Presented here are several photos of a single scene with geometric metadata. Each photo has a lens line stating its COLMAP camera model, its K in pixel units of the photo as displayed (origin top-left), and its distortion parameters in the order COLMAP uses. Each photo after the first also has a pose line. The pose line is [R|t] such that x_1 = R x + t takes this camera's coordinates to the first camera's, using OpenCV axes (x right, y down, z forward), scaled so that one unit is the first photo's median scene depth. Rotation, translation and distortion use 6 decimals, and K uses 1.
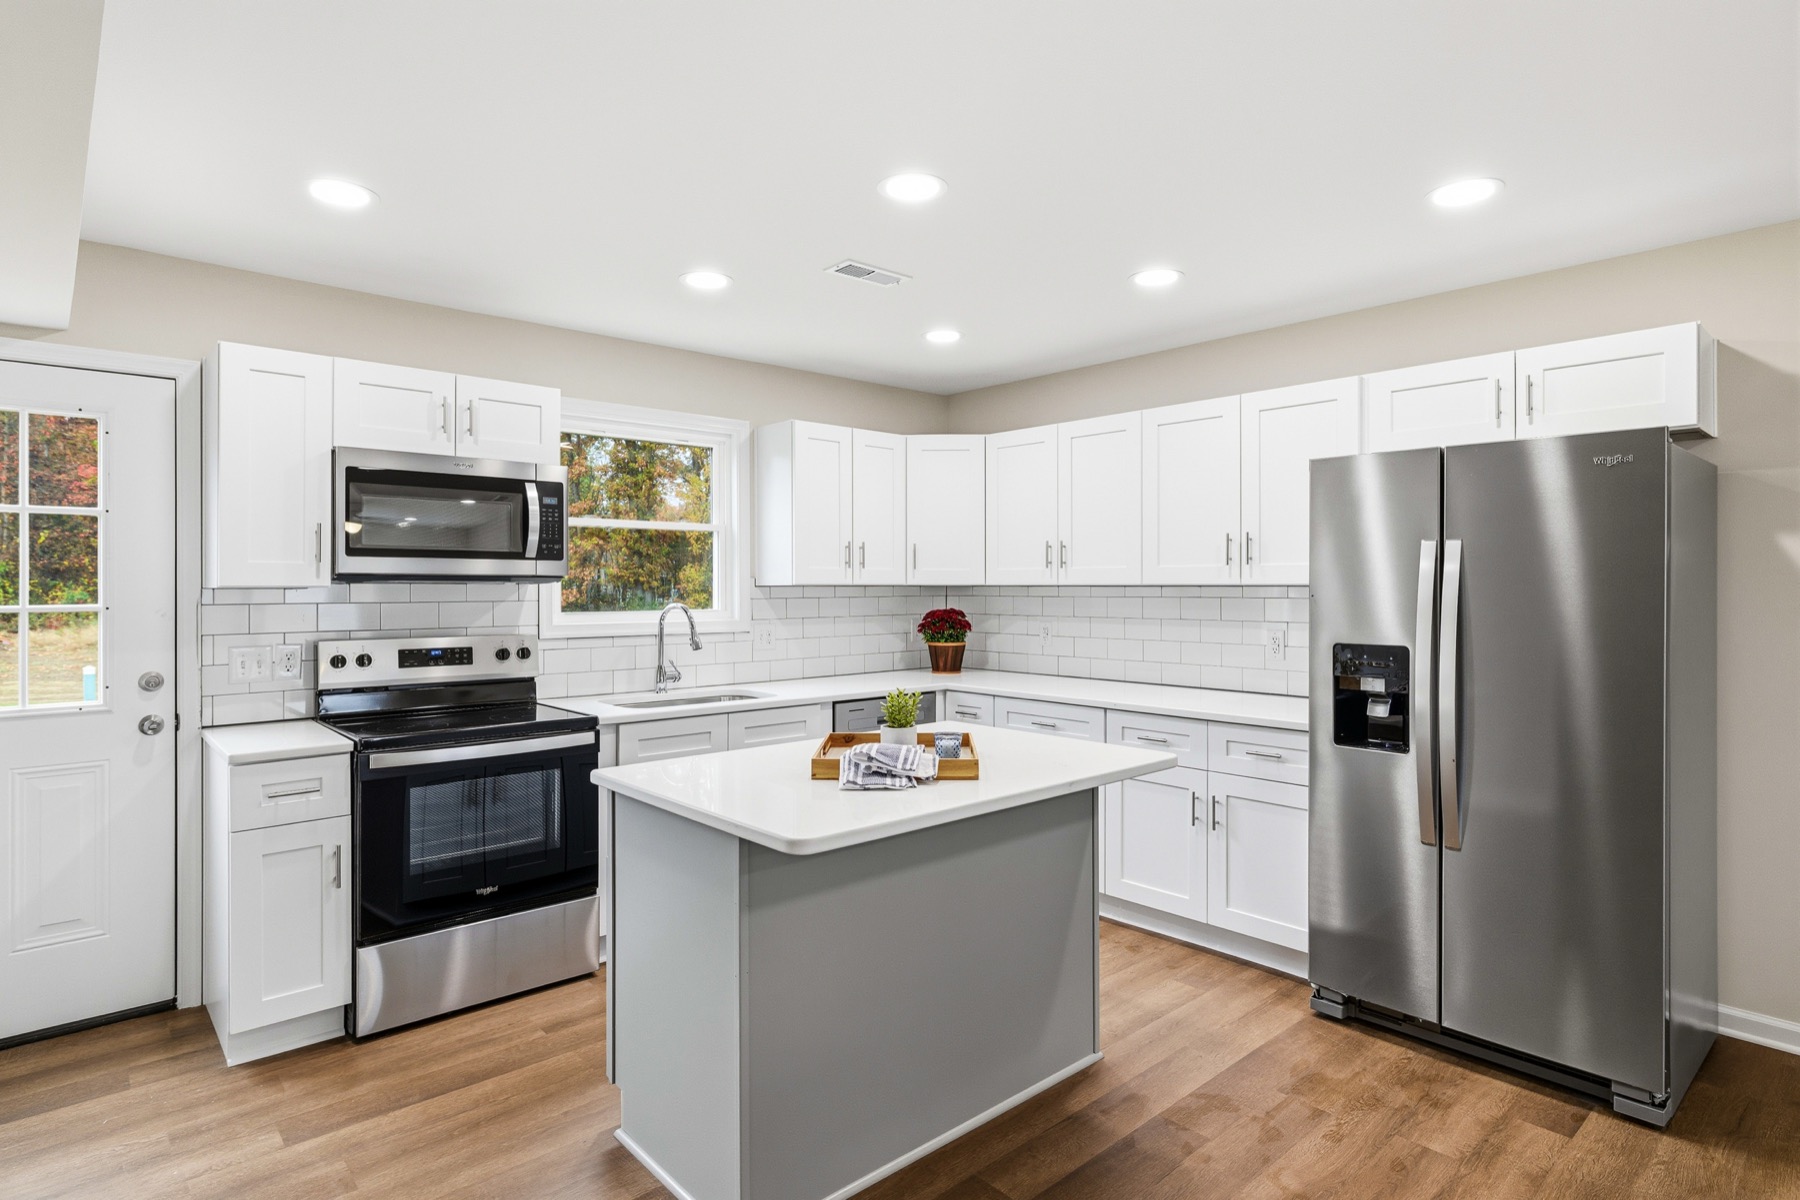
lens RADIAL K [[960.1, 0, 900.0], [0, 960.1, 600.0], [0, 0, 1]] dist [-0.000979, -0.000087]
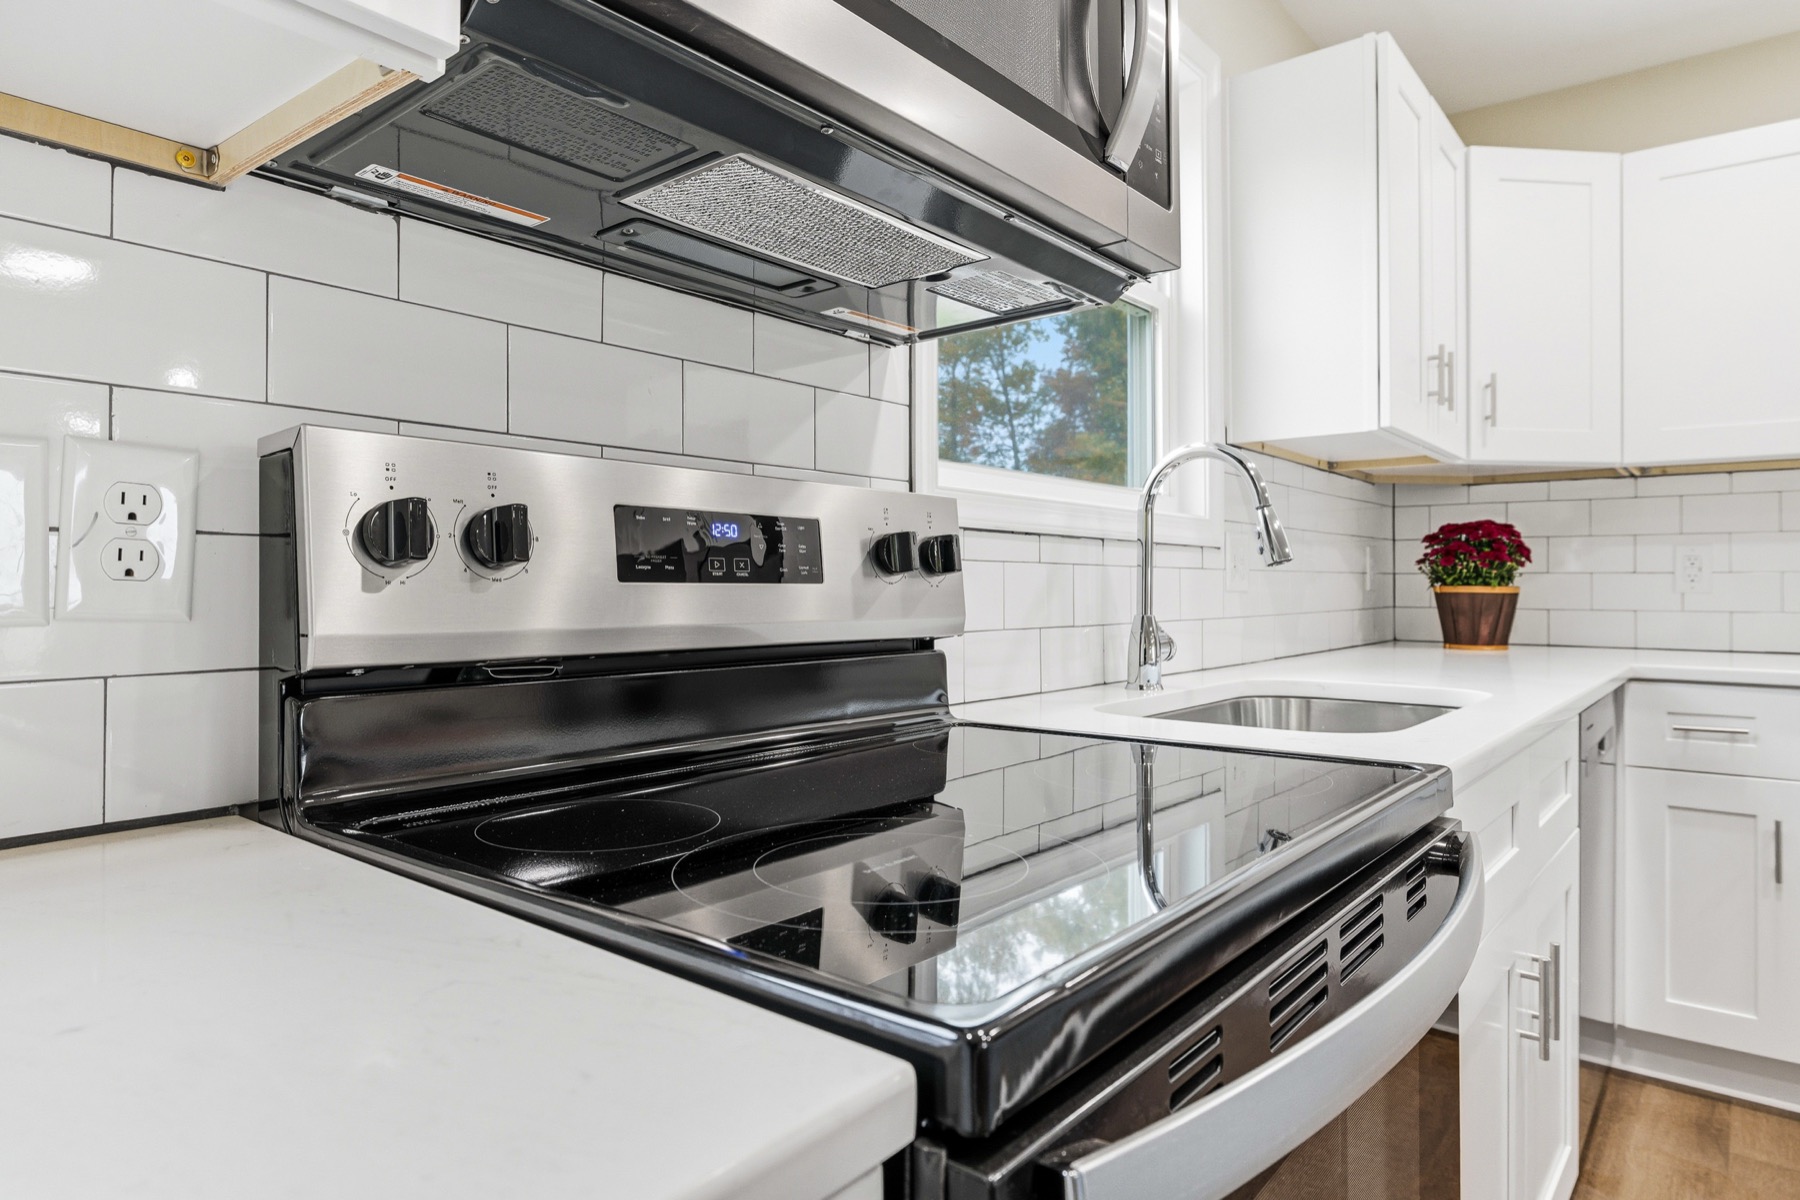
lens RADIAL K [[1061.7, 0, 900.0], [0, 1061.7, 600.0], [0, 0, 1]] dist [-0.000293, 0.000082]
pose [[0.986774, 0.003874, 0.162058, -0.452730], [-0.004232, 0.999989, 0.001862, 0.067880], [-0.162050, -0.002523, 0.986779, 0.664503]]
